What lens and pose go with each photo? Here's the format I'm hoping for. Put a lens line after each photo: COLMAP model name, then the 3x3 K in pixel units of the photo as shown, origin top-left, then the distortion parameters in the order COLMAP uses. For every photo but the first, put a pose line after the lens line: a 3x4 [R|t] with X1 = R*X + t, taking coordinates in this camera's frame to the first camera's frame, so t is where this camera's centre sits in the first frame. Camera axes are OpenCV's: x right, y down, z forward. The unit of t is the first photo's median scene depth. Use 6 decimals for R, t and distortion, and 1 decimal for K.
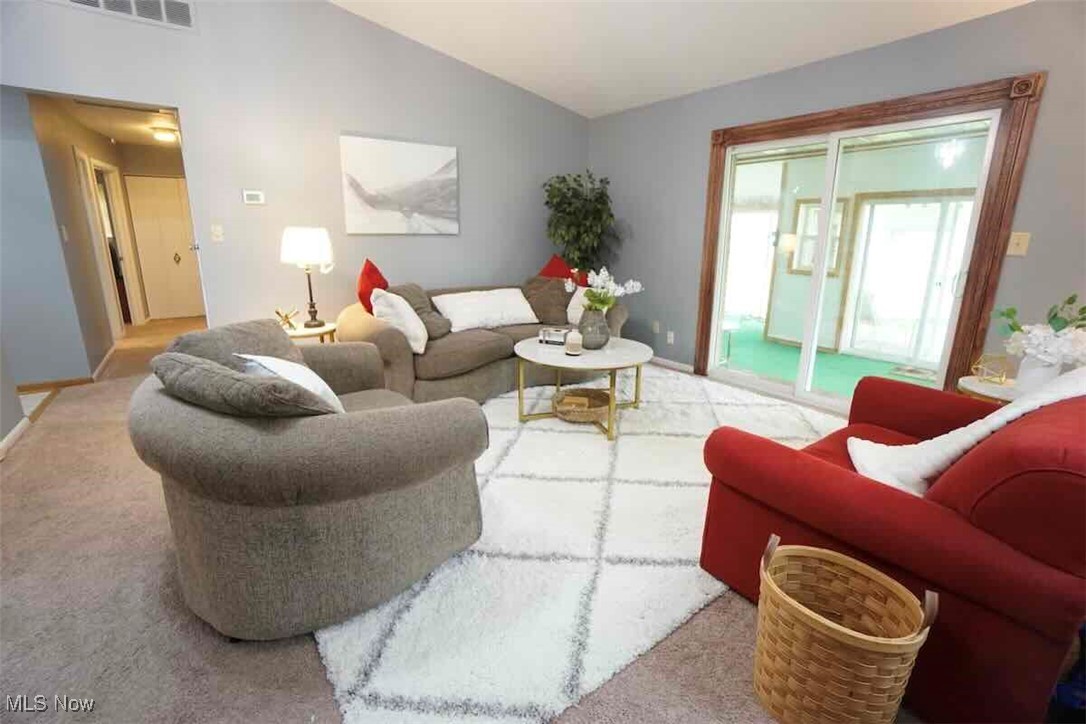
lens RADIAL K [[475.9, 0, 541.4], [0, 475.9, 356.5], [0, 0, 1]] dist [-0.059922, 0.021452]
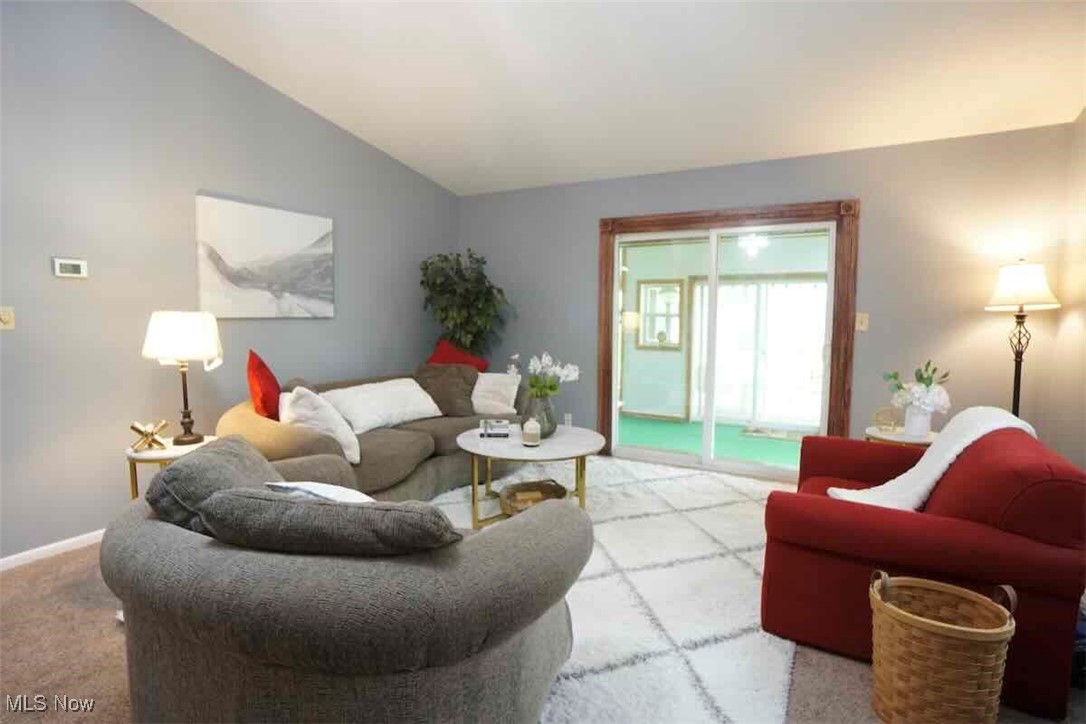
lens RADIAL K [[540.2, 0, 543.0], [0, 540.2, 362.0], [0, 0, 1]] dist [-0.041817, 0.017732]
pose [[0.914498, -0.039657, 0.402643, -0.270516], [0.102205, 0.985551, -0.135065, -0.016812], [-0.391469, 0.164668, 0.905338, 0.005207]]
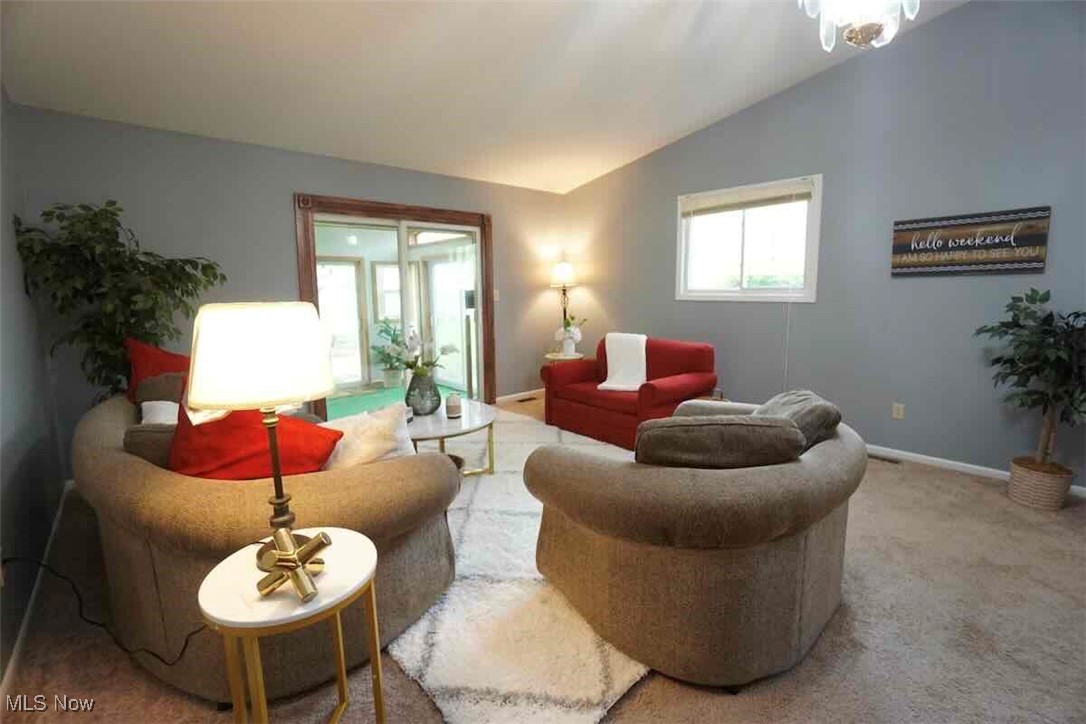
lens RADIAL K [[475.9, 0, 541.4], [0, 475.9, 356.5], [0, 0, 1]] dist [-0.059922, 0.021452]
pose [[-0.049251, -0.141917, 0.988652, -0.759127], [0.248178, 0.957070, 0.149747, -0.173953], [-0.967462, 0.252737, -0.011916, 0.624380]]
